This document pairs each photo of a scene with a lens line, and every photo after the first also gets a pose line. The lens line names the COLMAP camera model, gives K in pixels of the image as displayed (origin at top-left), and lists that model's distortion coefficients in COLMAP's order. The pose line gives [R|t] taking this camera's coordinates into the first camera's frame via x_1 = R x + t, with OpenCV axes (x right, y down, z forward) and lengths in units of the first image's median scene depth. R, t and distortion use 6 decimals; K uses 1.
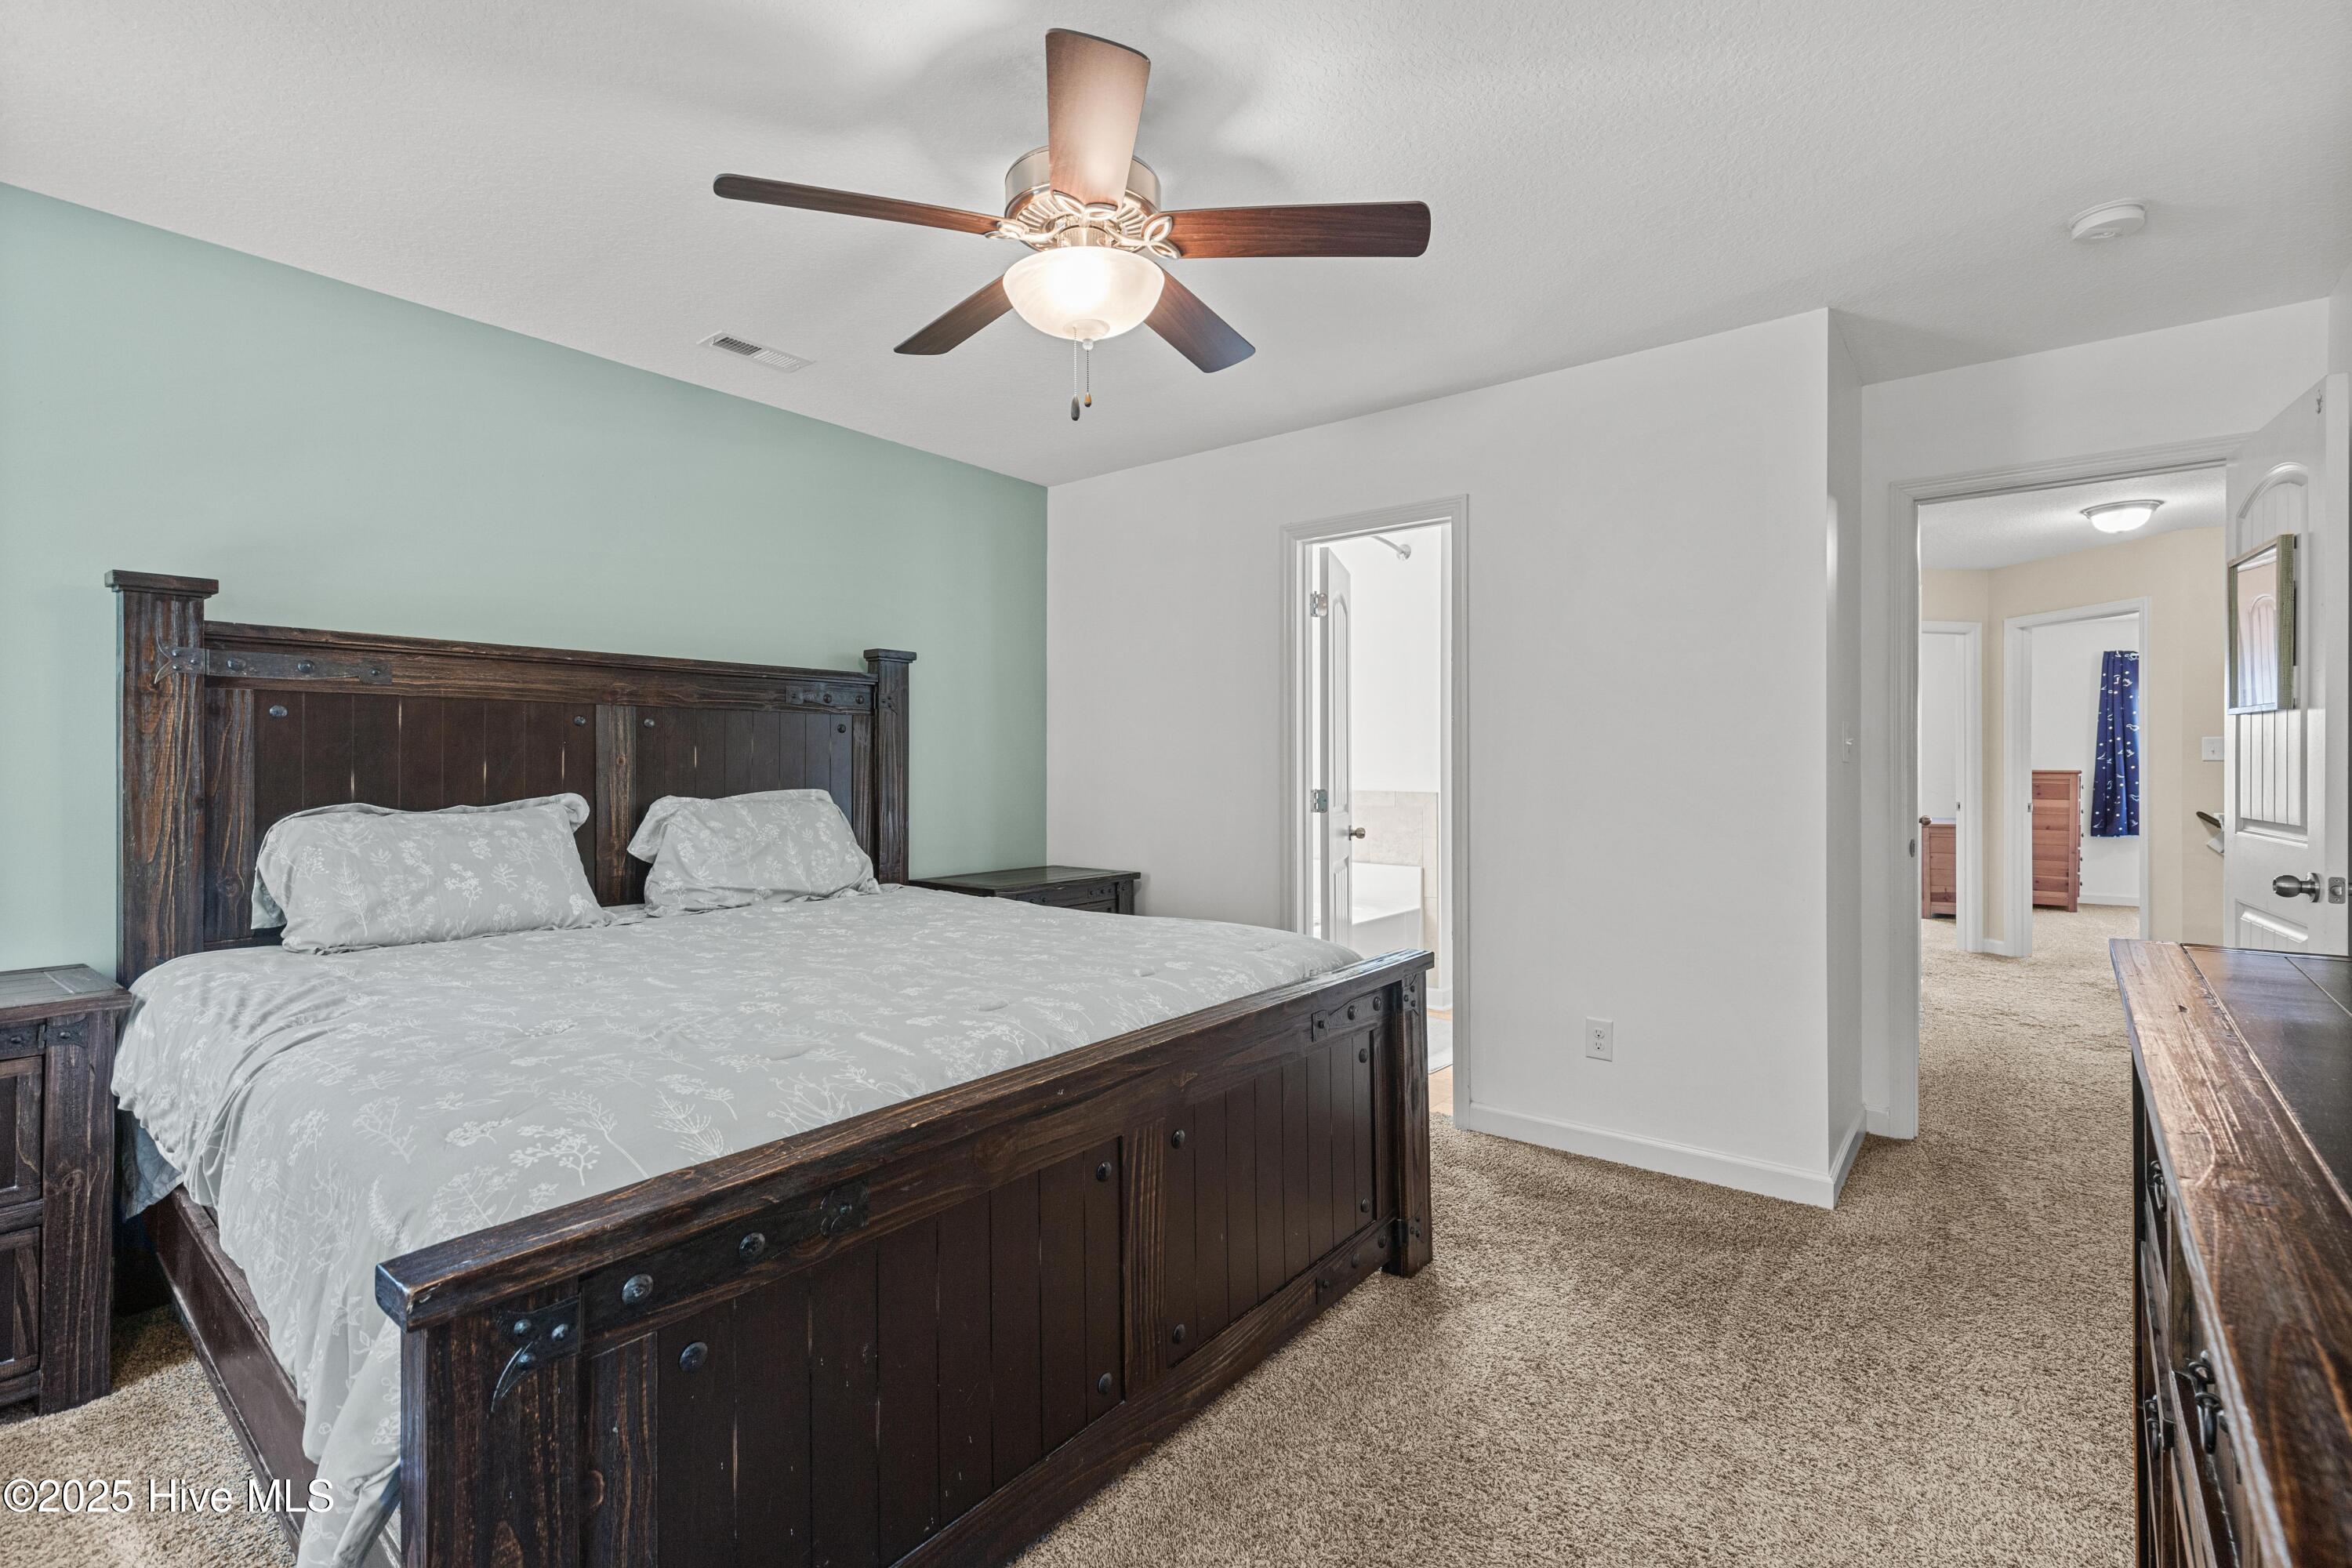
lens RADIAL K [[1063.3, 0, 1189.7], [0, 1063.3, 781.4], [0, 0, 1]] dist [0.014865, 0.000417]
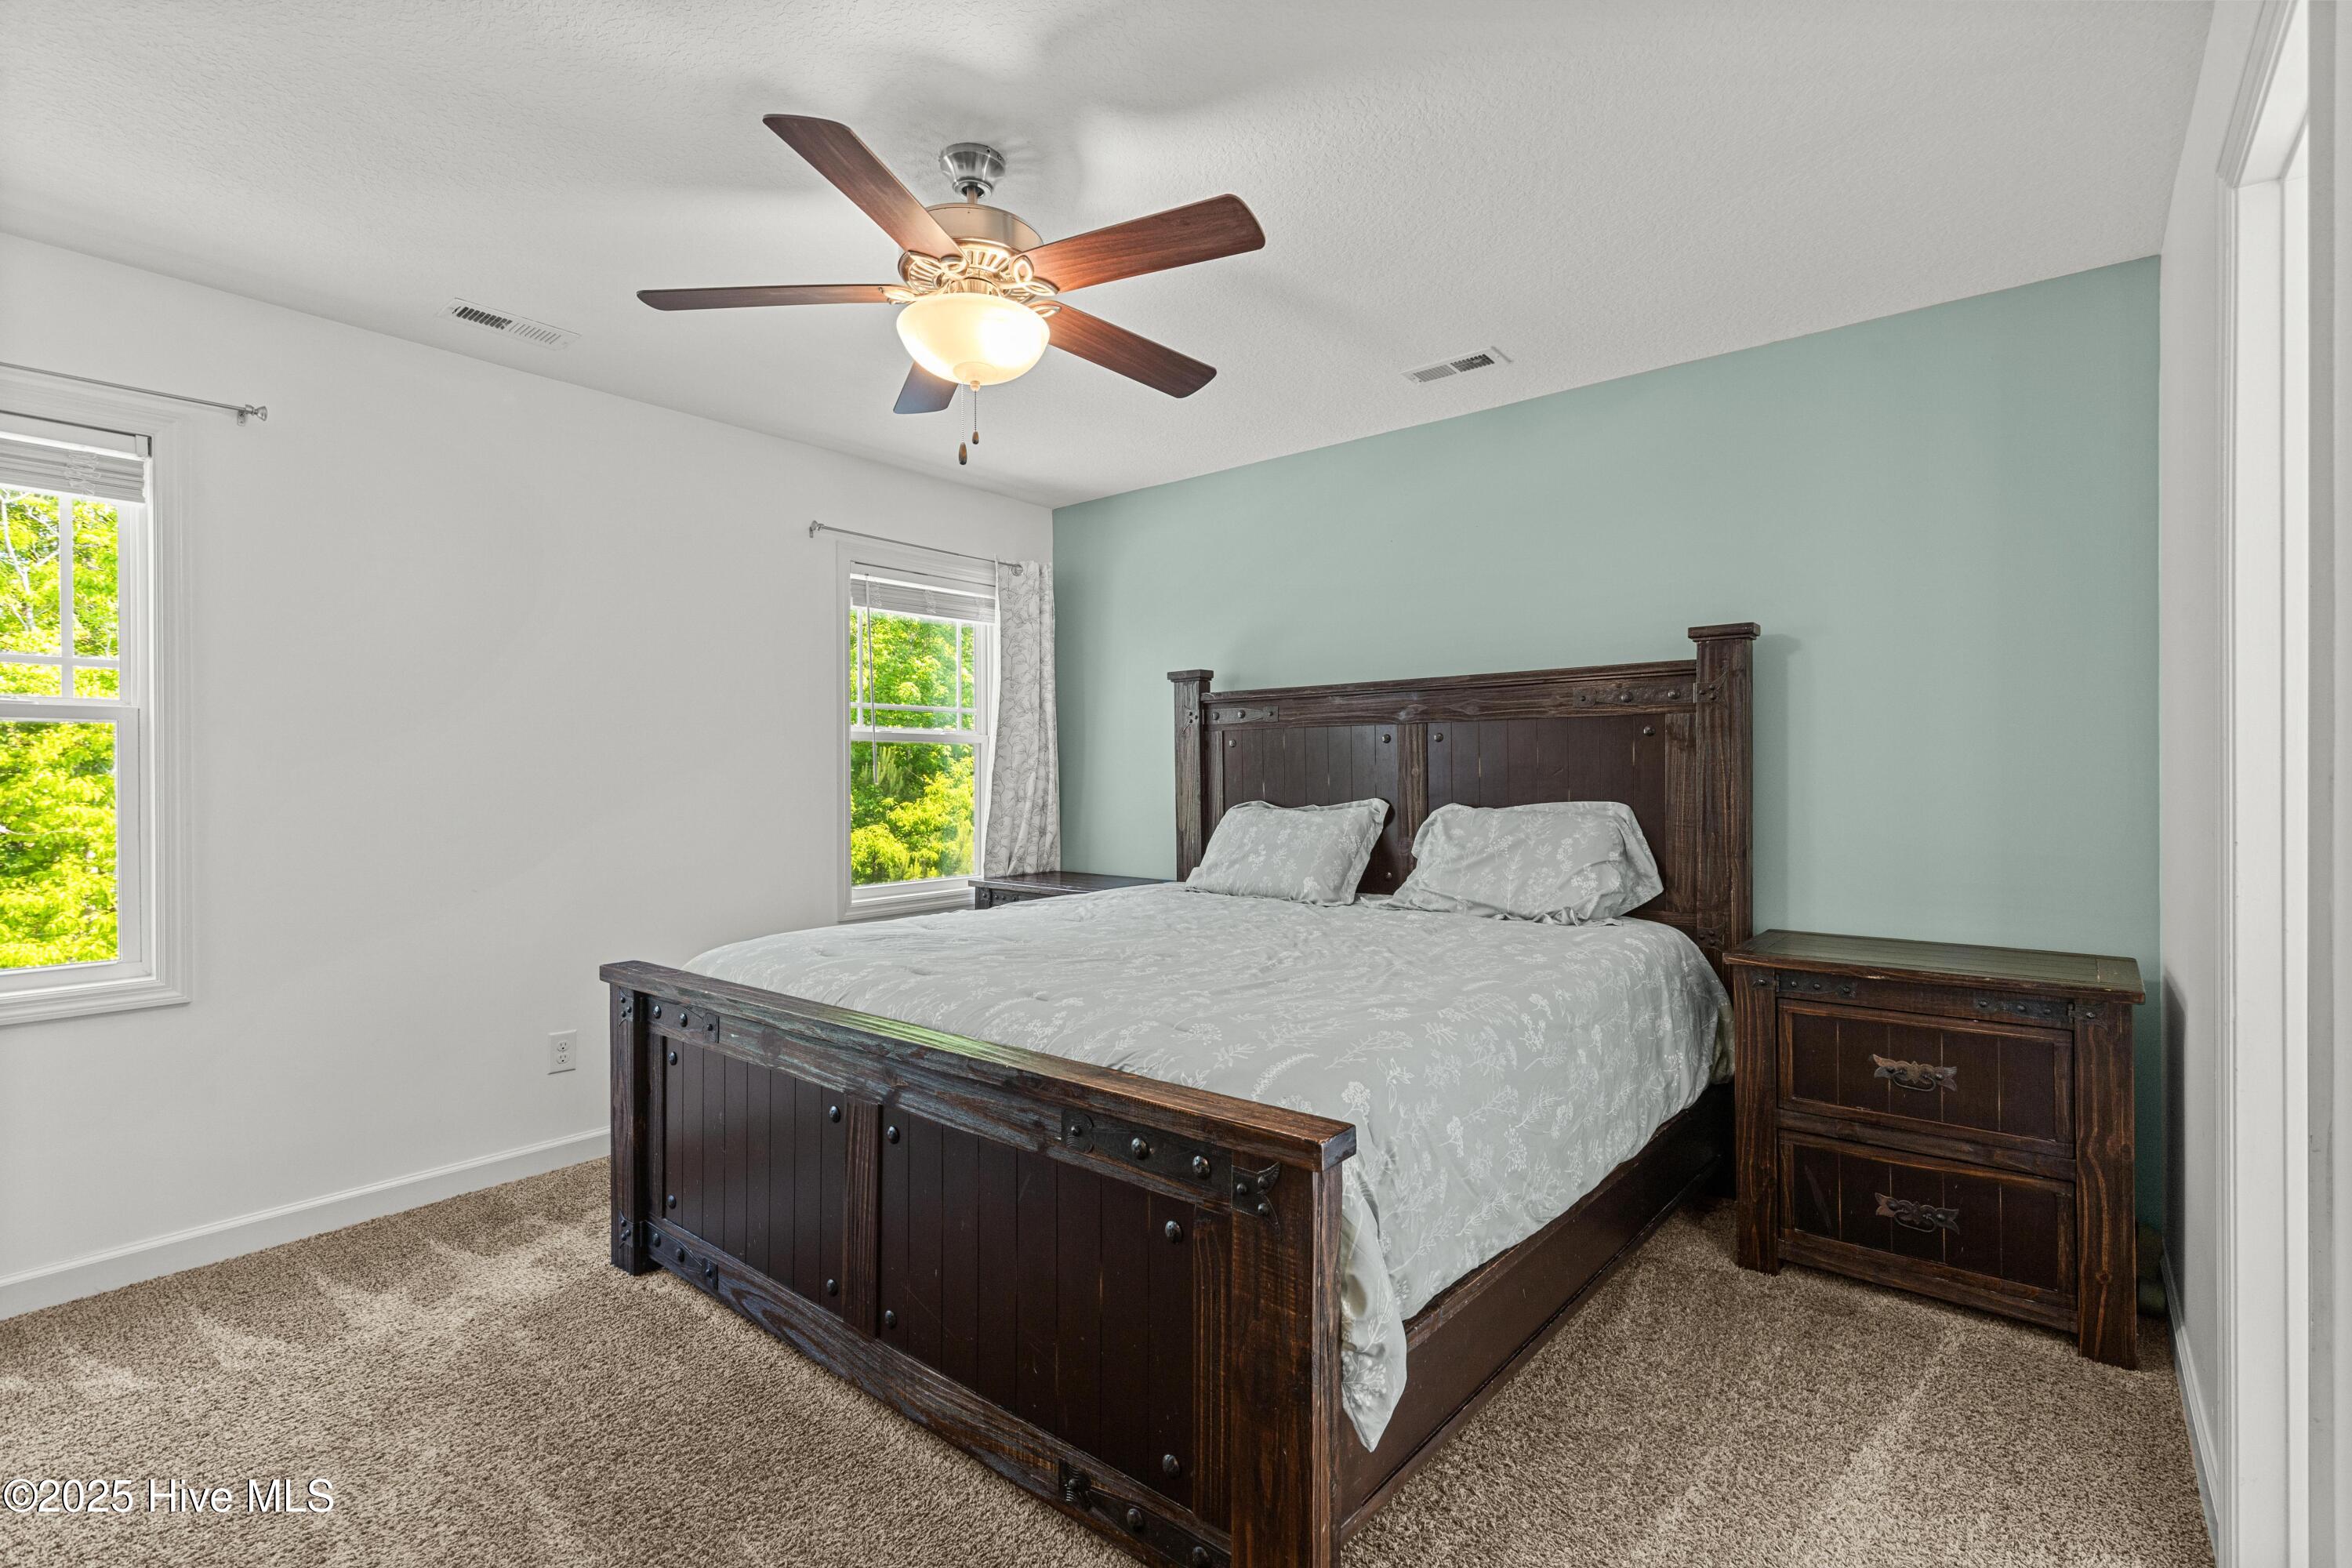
lens RADIAL K [[1063.3, 0, 1189.7], [0, 1063.3, 781.4], [0, 0, 1]] dist [0.014865, 0.000417]
pose [[-0.004444, 0.005954, -0.999972, 0.626311], [-0.012643, 0.999902, 0.006010, -0.012231], [0.999910, 0.012669, -0.004368, 0.781339]]
